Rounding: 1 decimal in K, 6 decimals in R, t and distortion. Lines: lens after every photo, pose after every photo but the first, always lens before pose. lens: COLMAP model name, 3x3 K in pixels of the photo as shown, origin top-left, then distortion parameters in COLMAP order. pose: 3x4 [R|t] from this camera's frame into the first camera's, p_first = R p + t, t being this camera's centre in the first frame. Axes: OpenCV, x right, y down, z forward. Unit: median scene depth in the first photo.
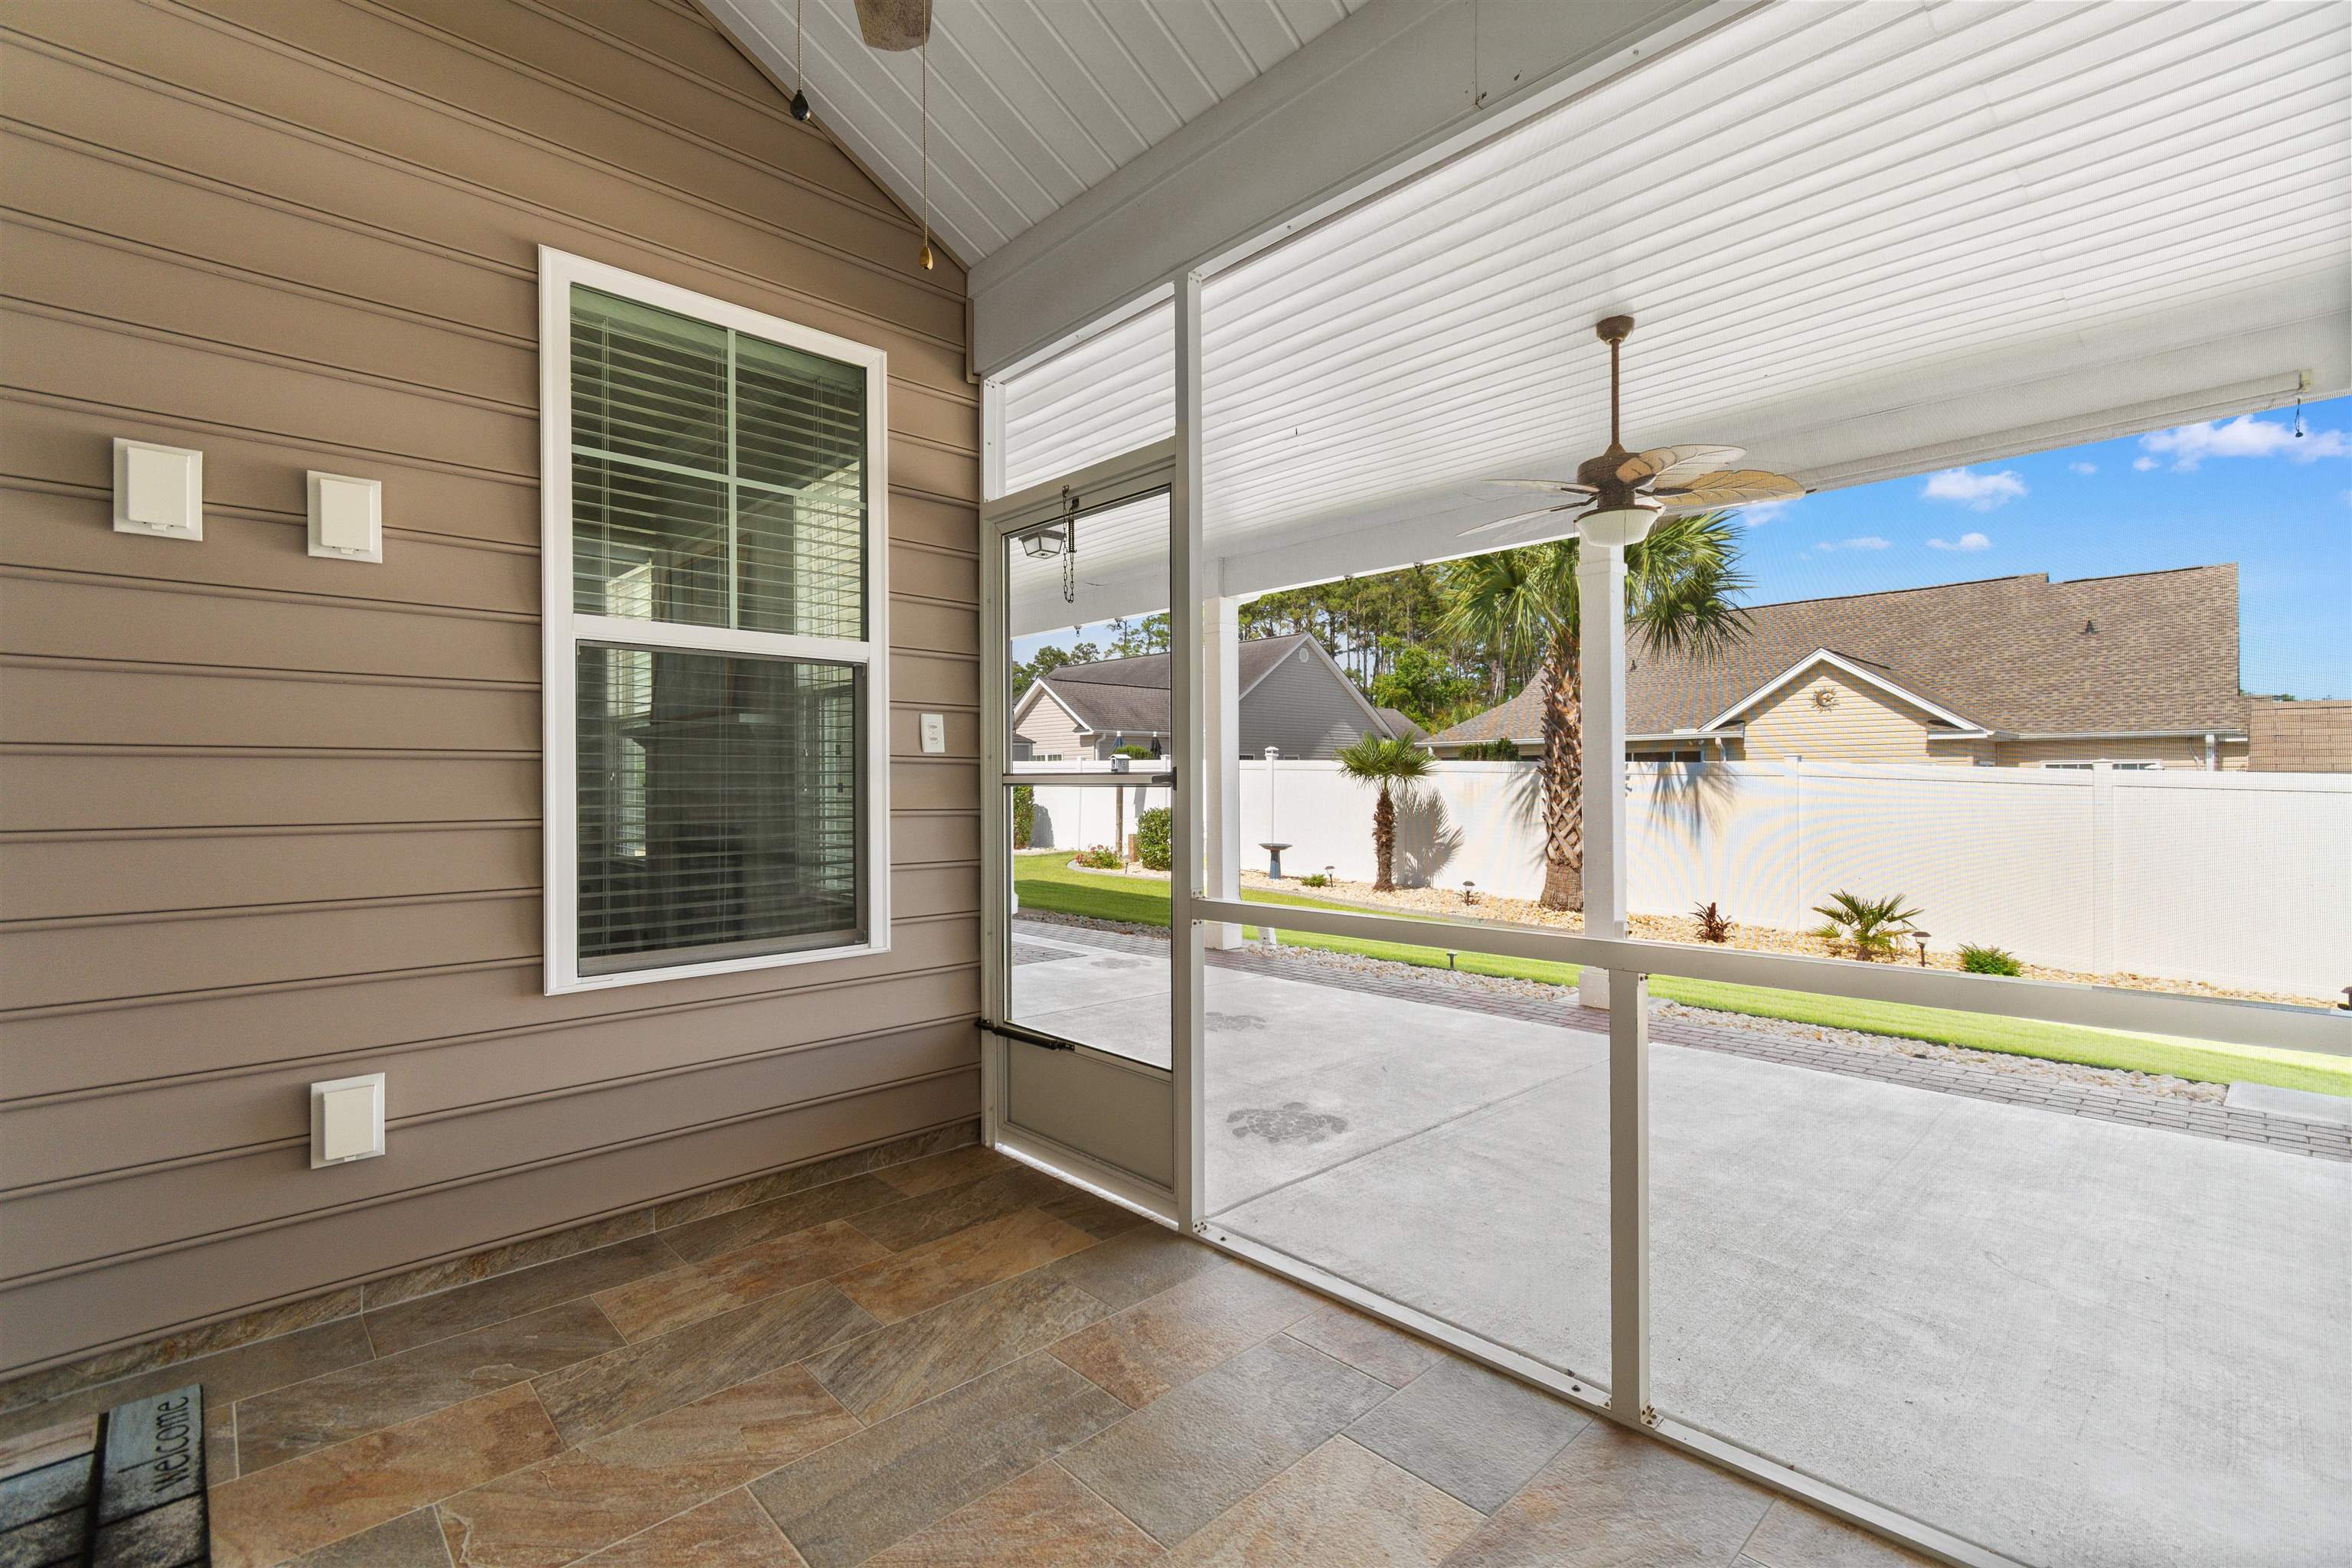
lens RADIAL K [[1026.6, 0, 1185.4], [0, 1026.6, 789.1], [0, 0, 1]] dist [0.005170, -0.003374]
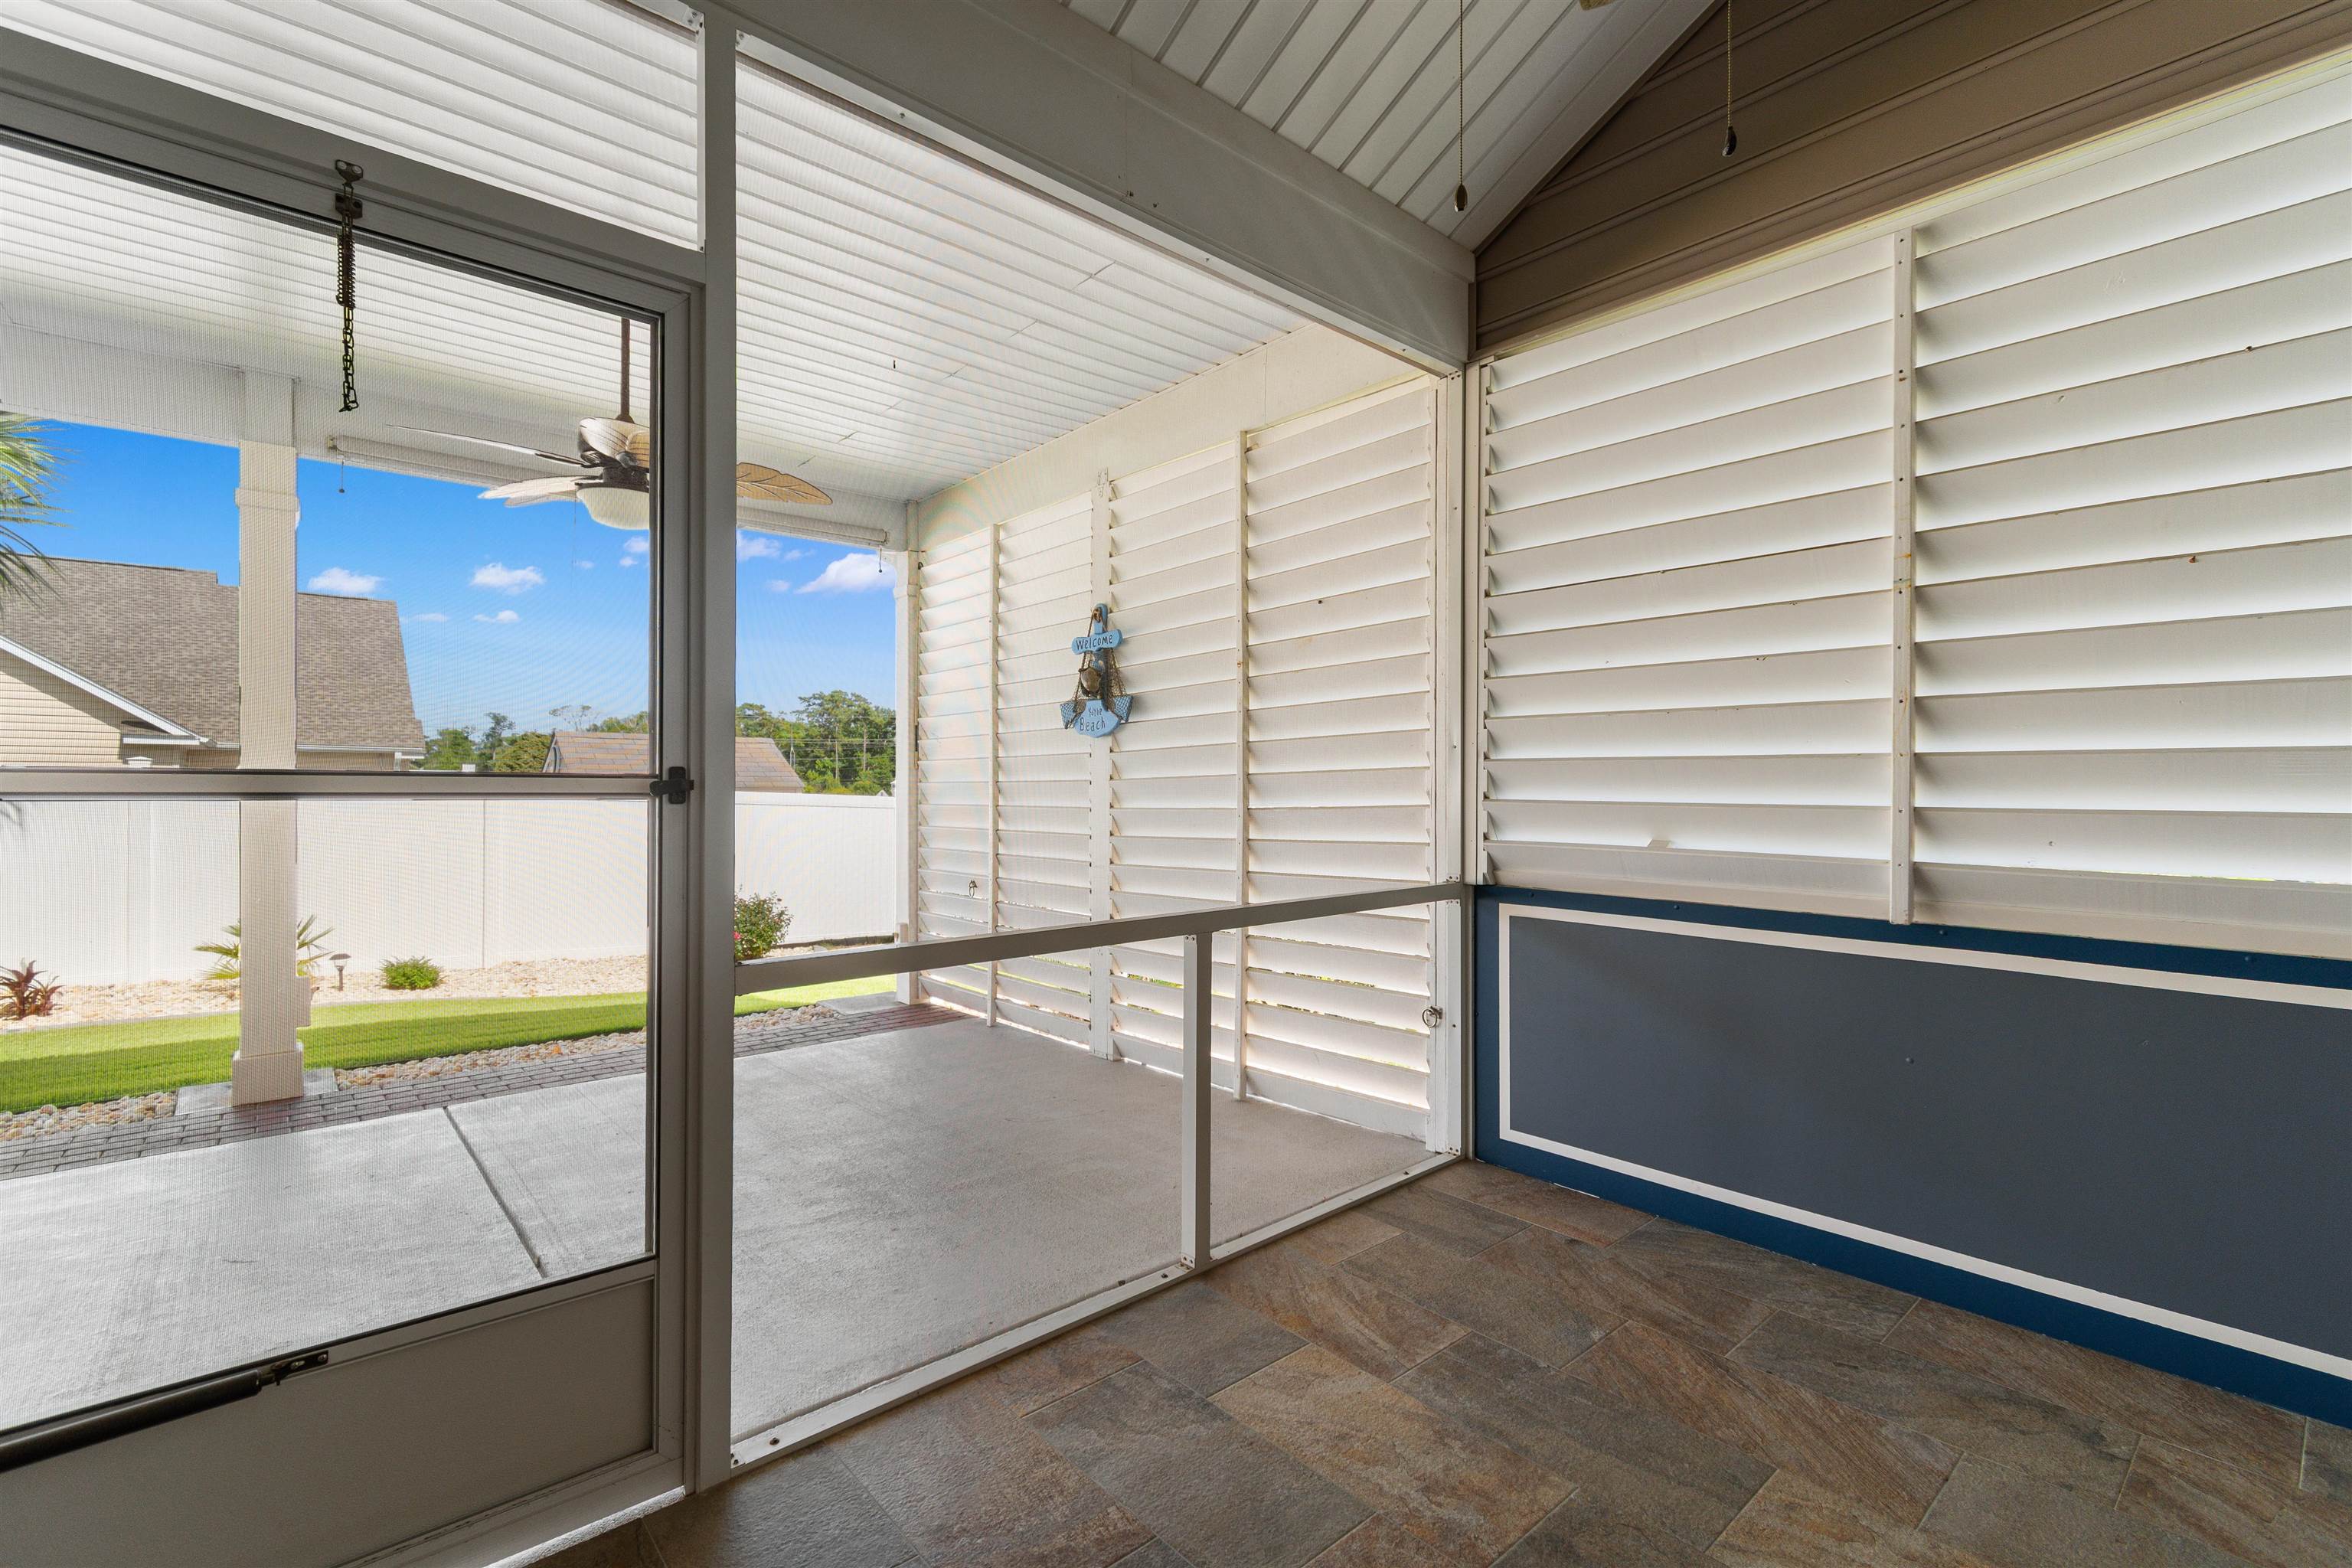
lens RADIAL K [[1026.6, 0, 1185.4], [0, 1026.6, 789.1], [0, 0, 1]] dist [0.005170, -0.003374]
pose [[0.045606, 0.005948, 0.998942, -0.459810], [0.005904, 0.999963, -0.006224, -0.001369], [-0.998942, 0.006182, 0.045569, 0.480380]]
